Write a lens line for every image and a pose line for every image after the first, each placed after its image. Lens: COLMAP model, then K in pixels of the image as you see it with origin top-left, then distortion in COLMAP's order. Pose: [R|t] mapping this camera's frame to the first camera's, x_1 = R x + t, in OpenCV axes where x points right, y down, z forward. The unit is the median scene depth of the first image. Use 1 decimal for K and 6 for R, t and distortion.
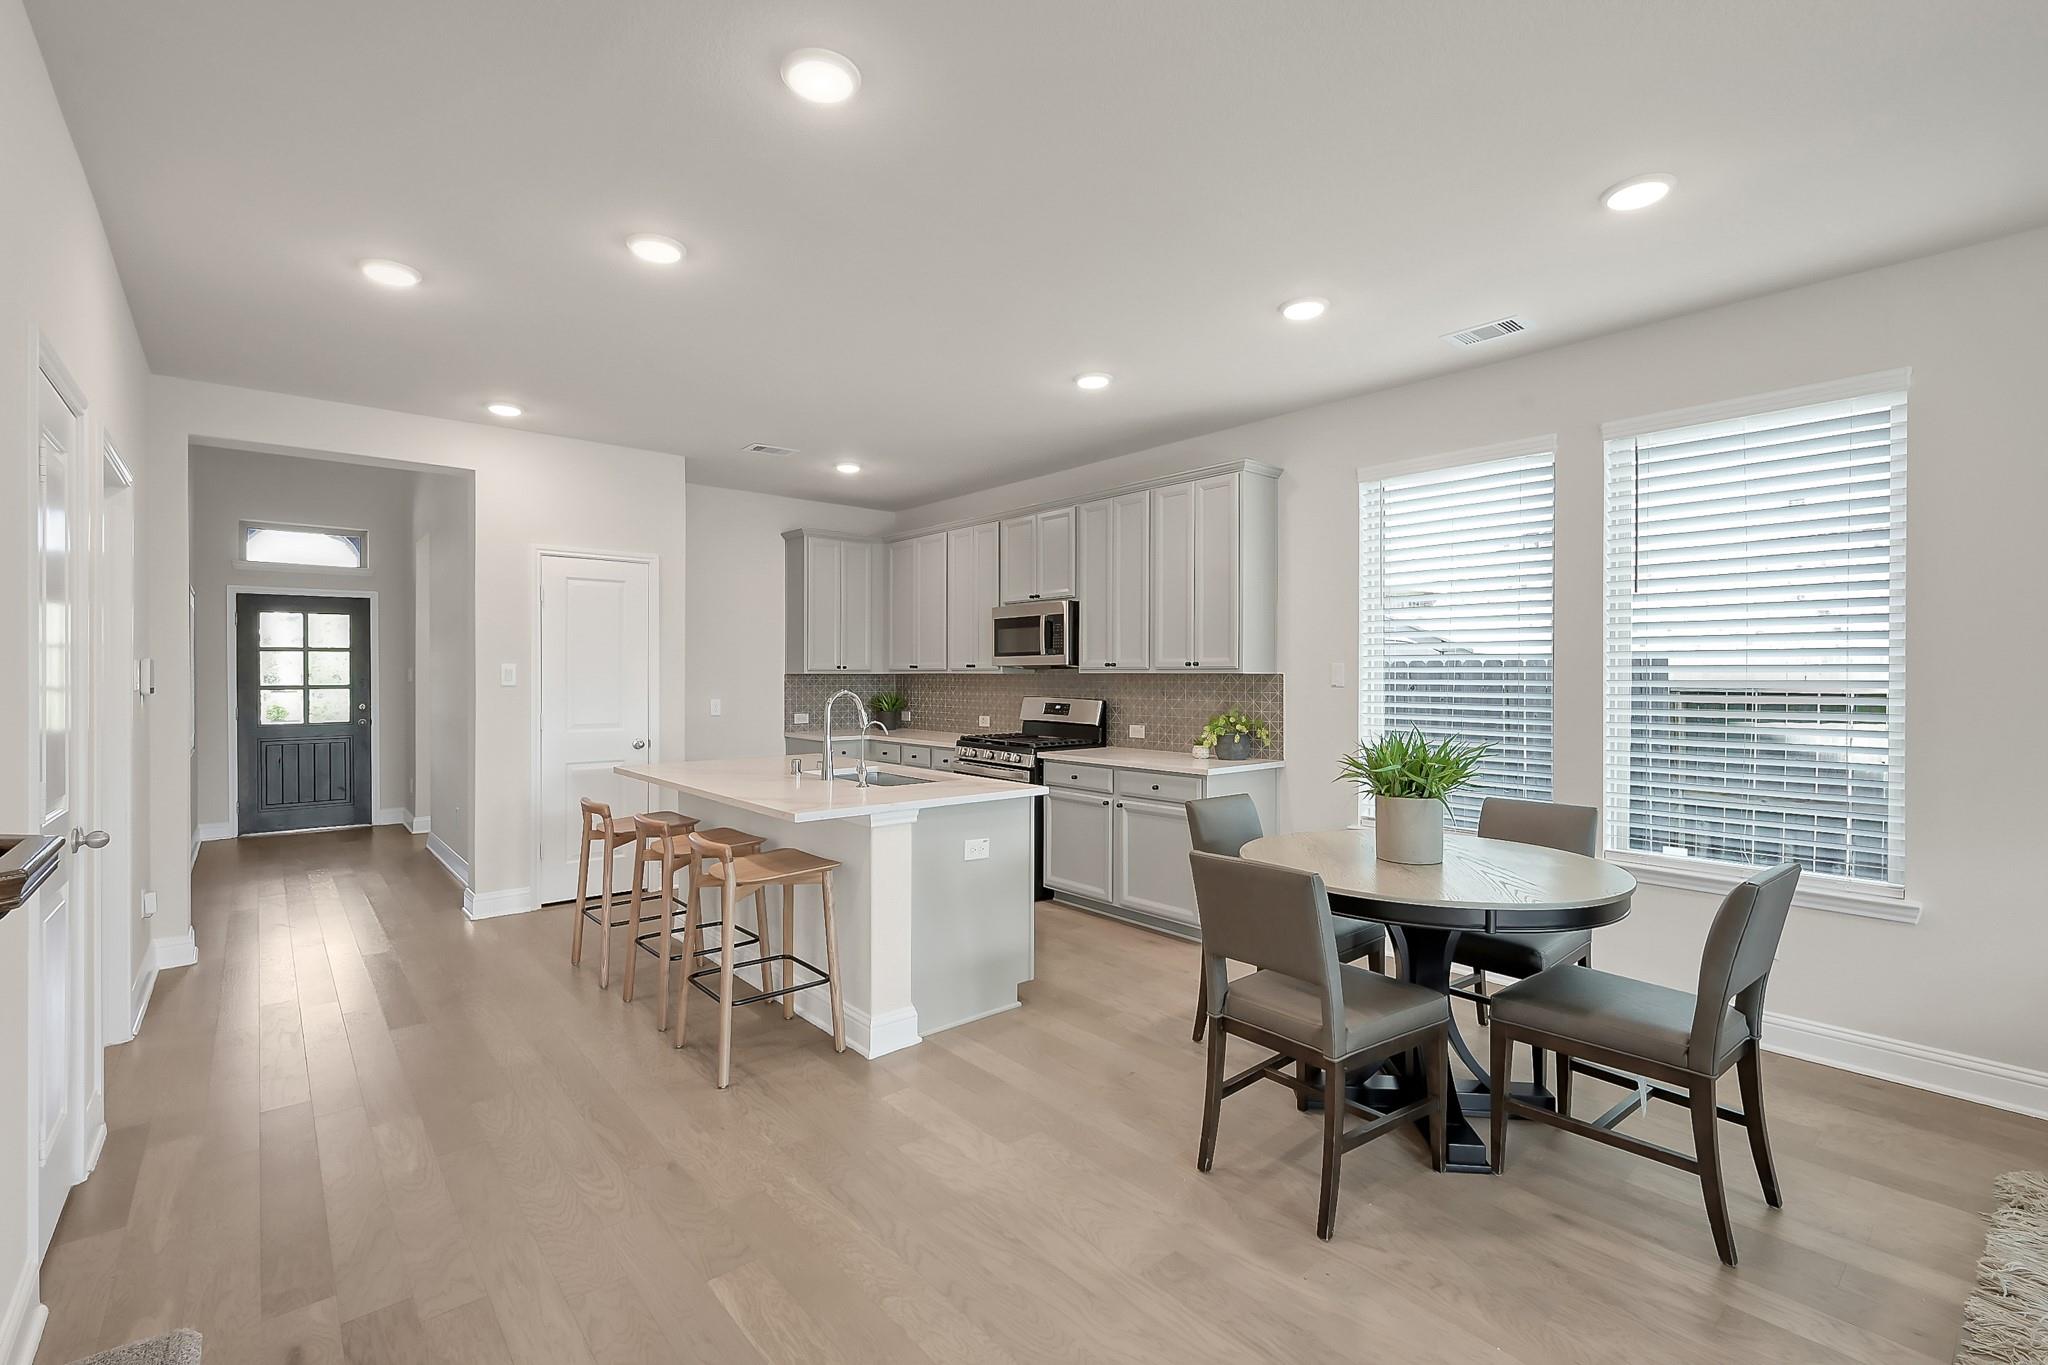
lens RADIAL K [[906.7, 0, 1020.9], [0, 906.7, 679.9], [0, 0, 1]] dist [0.000157, -0.000093]
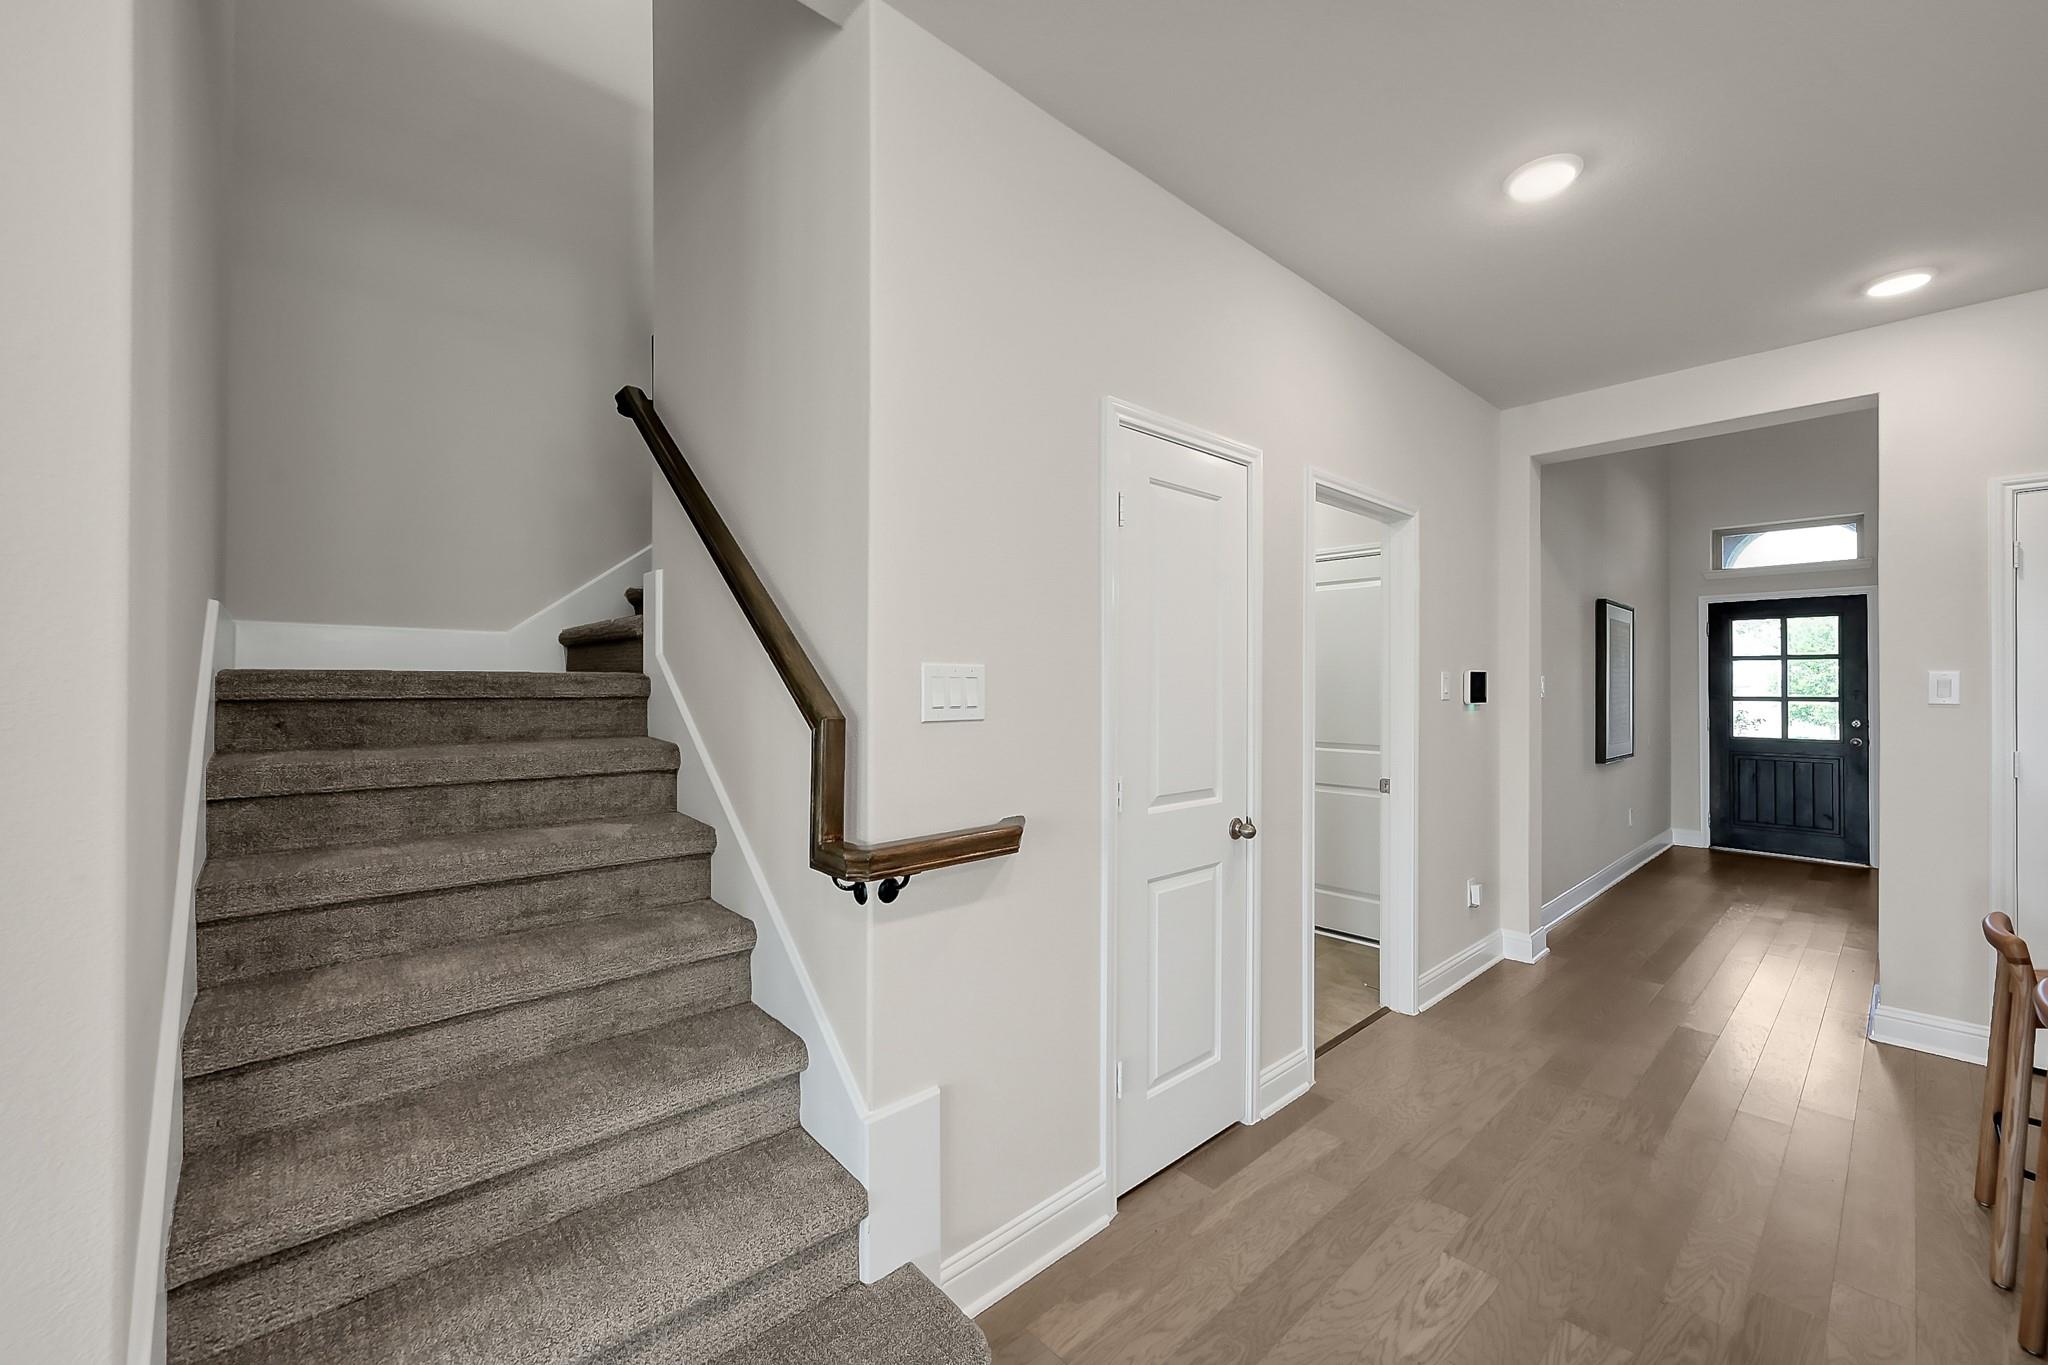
lens RADIAL K [[808.0, 0, 1028.9], [0, 808.0, 683.3], [0, 0, 1]] dist [-0.001602, -0.000098]
pose [[0.037650, 0.001605, -0.999290, -0.008730], [-0.008683, 0.999961, 0.001279, -0.003296], [0.999253, 0.008628, 0.037662, 0.292302]]
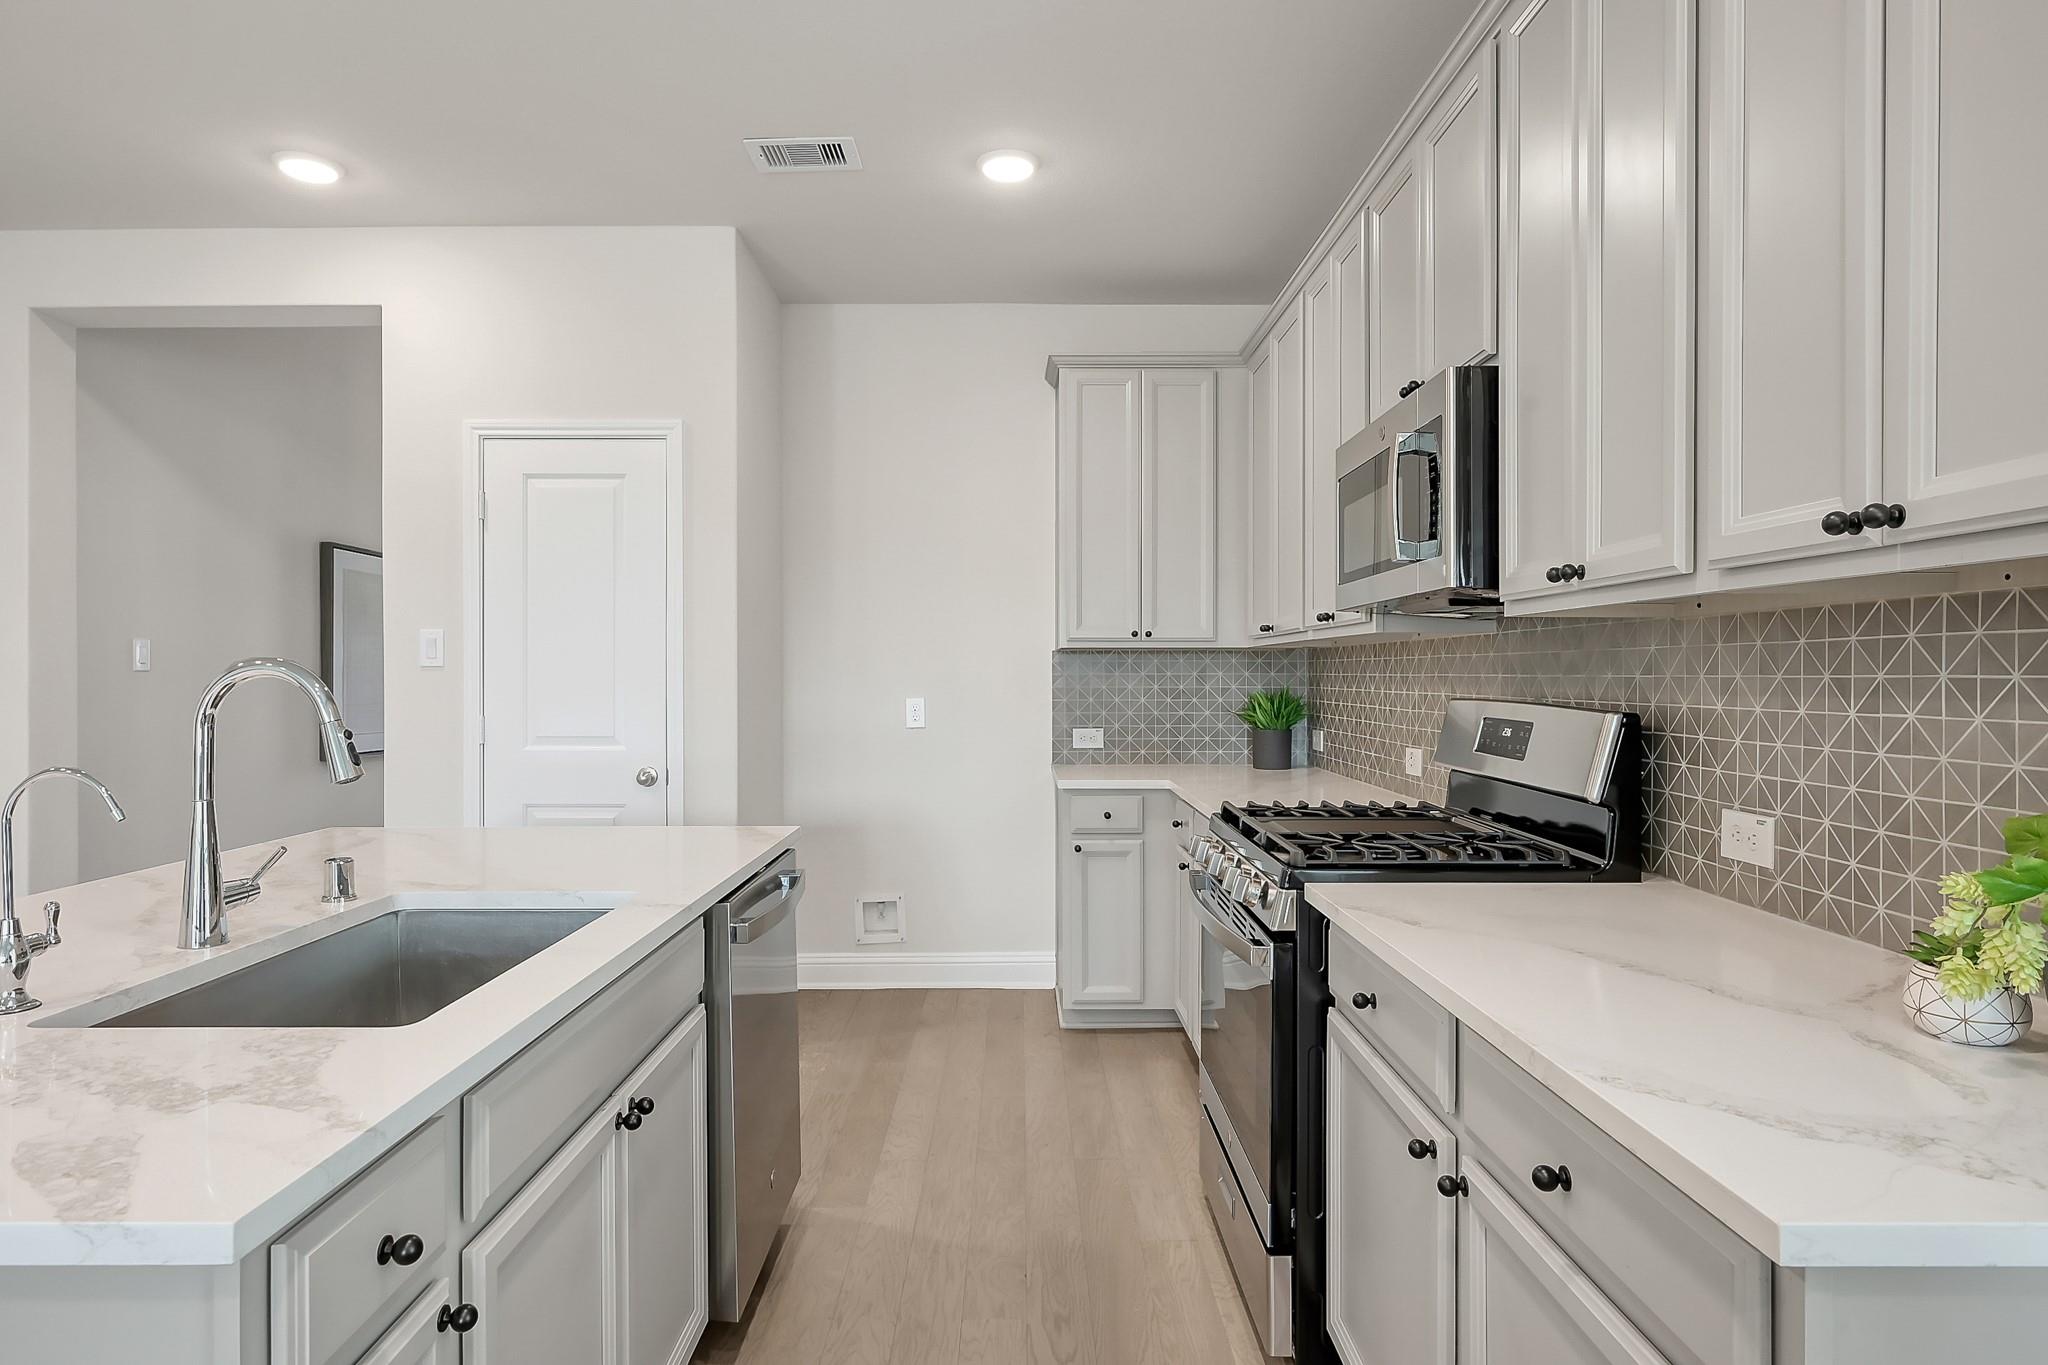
lens RADIAL K [[1136.0, 0, 1015.3], [0, 1136.0, 679.2], [0, 0, 1]] dist [-0.000186, 0.000424]
pose [[0.761774, 0.001199, -0.647841, 0.175999], [-0.001814, 0.999998, -0.000283, 0.012774], [0.647840, 0.001391, 0.761775, 0.619315]]
